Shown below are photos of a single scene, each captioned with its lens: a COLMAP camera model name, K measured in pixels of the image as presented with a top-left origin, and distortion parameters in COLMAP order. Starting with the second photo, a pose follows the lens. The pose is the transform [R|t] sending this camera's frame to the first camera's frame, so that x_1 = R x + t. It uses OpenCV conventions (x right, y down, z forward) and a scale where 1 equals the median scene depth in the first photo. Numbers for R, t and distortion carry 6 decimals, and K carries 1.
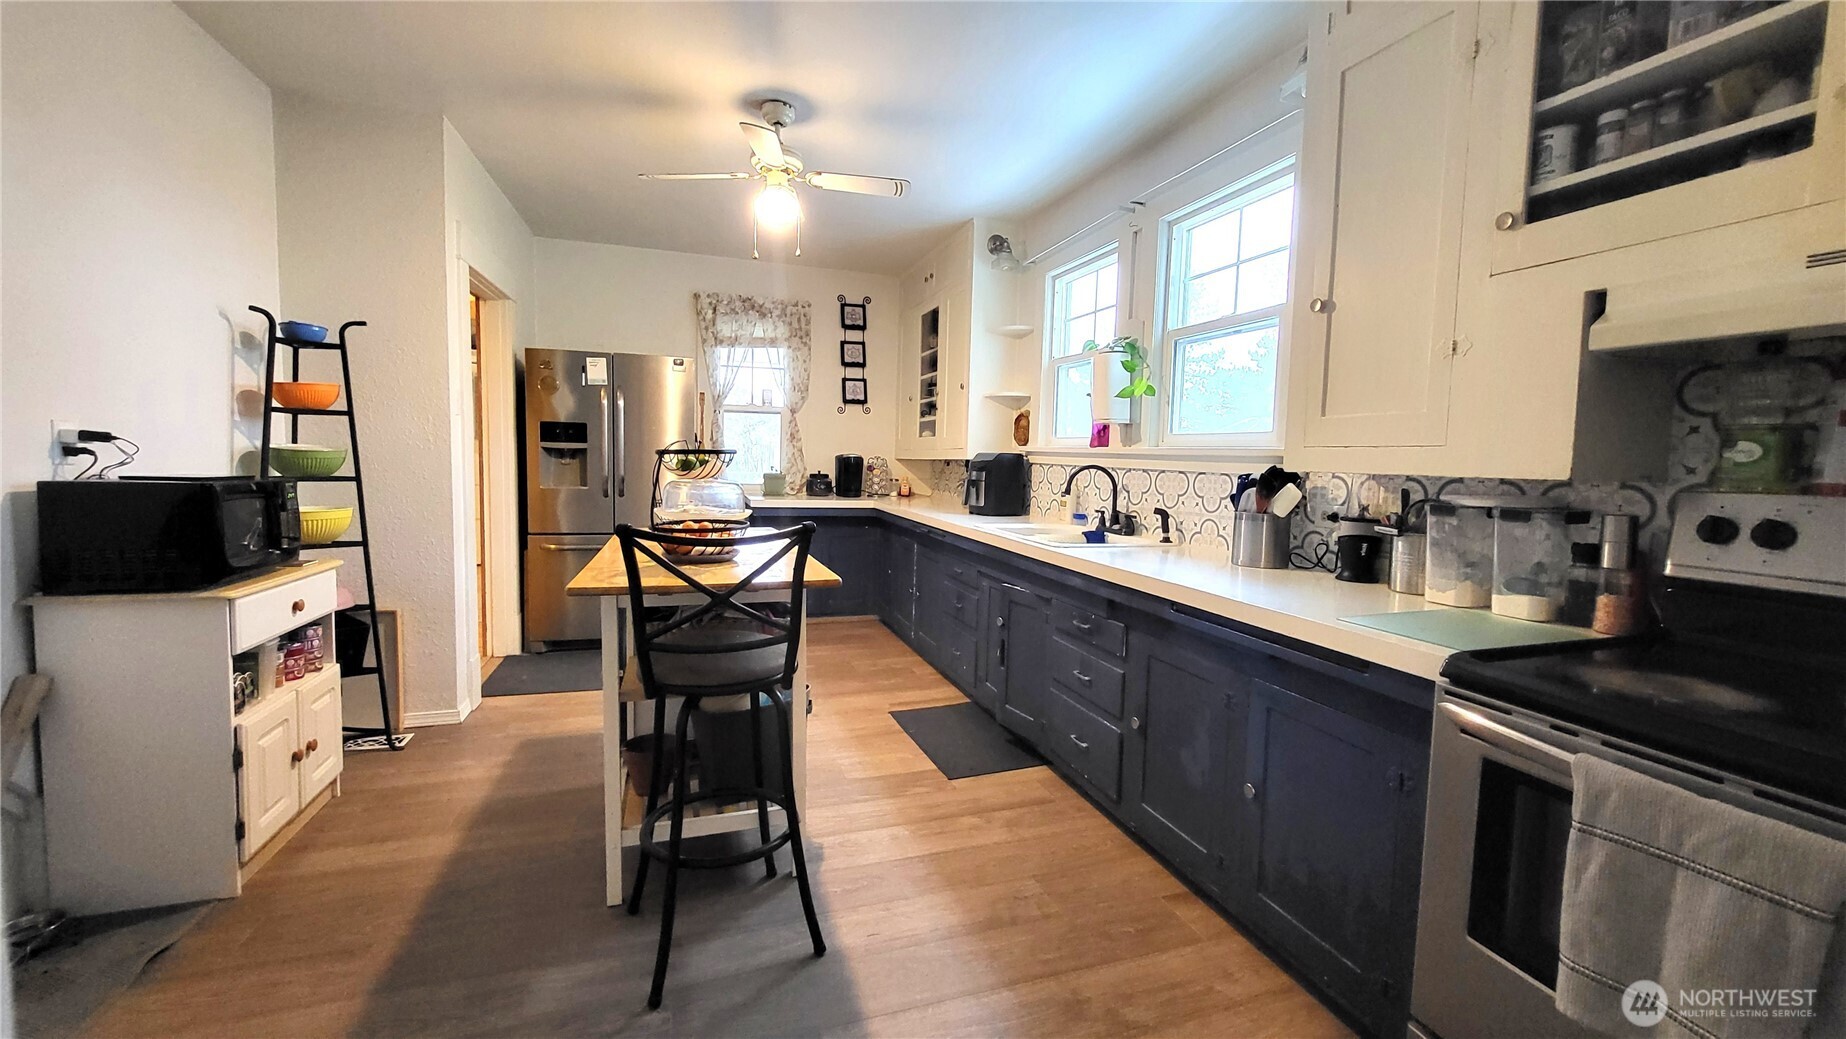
lens RADIAL K [[724.6, 0, 927.2], [0, 724.6, 514.1], [0, 0, 1]] dist [0.004009, -0.000098]
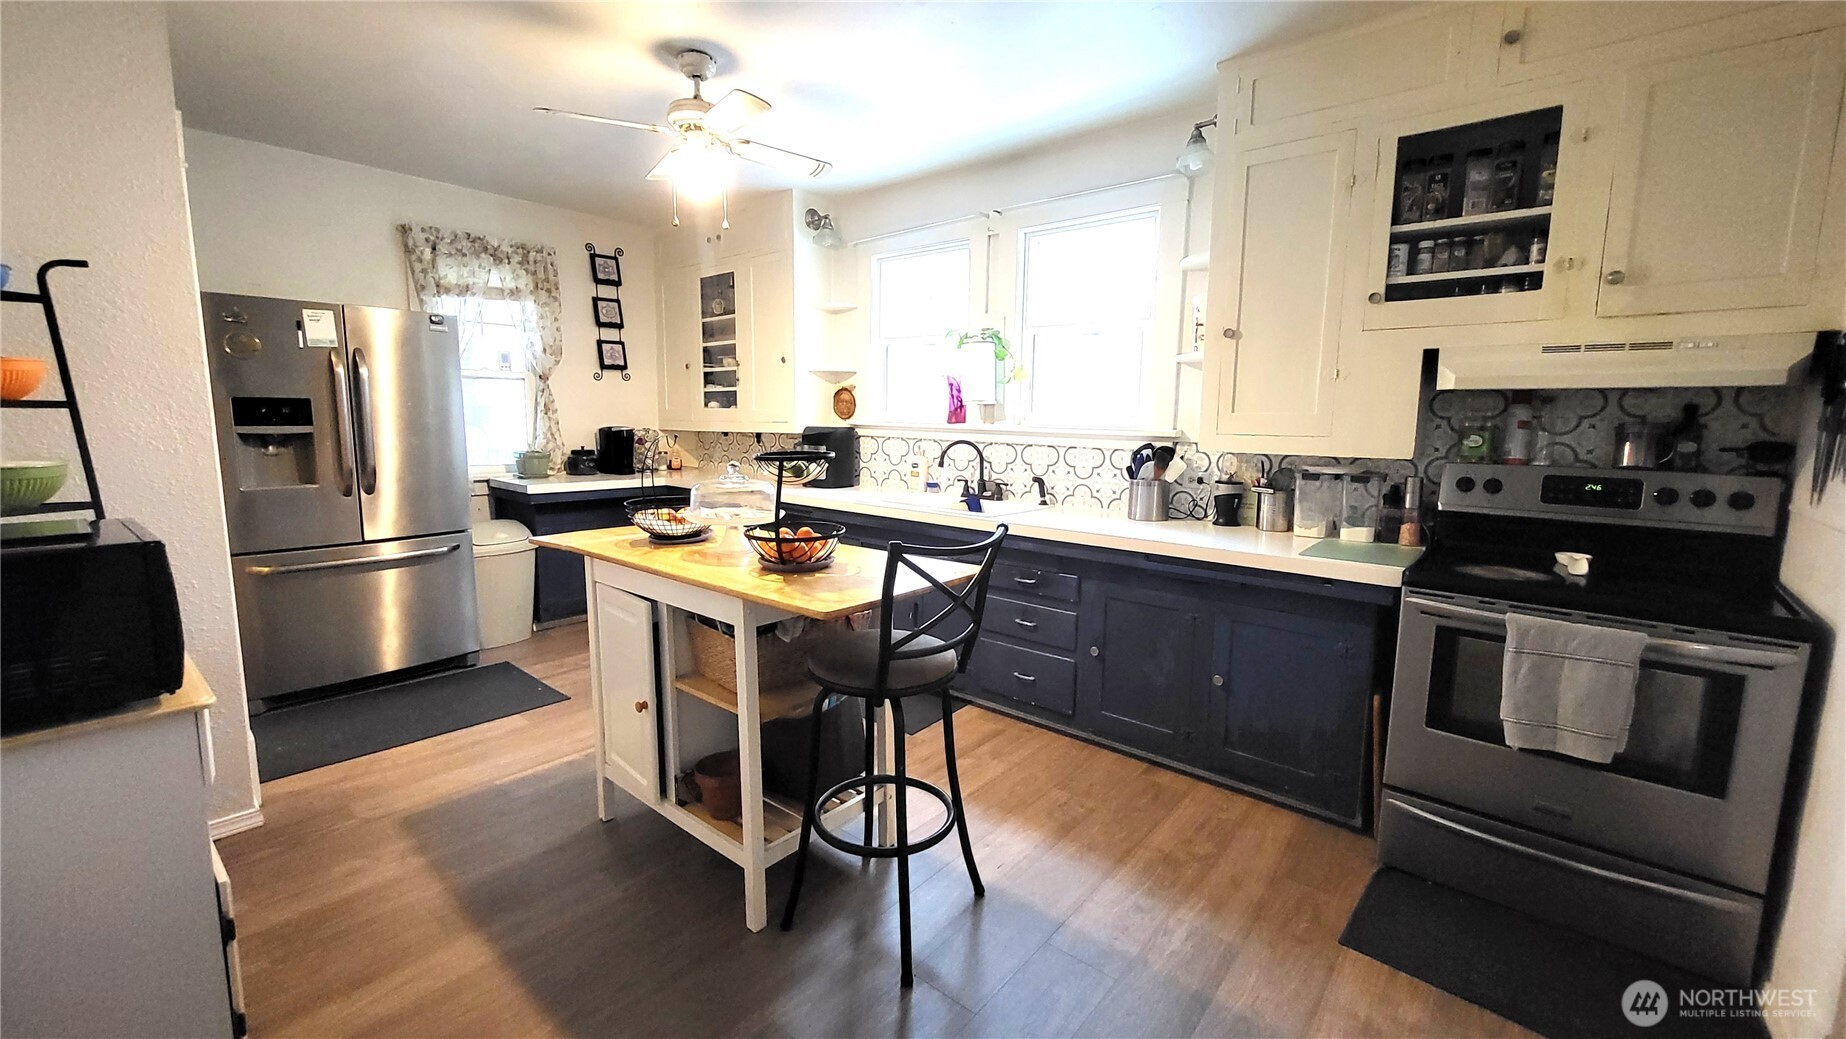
lens RADIAL K [[724.6, 0, 929.1], [0, 724.6, 513.6], [0, 0, 1]] dist [0.004009, -0.000098]
pose [[0.858941, -0.083642, 0.505198, -0.475521], [0.049939, 0.995550, 0.079919, -0.055944], [-0.509634, -0.043416, 0.859295, 0.053520]]
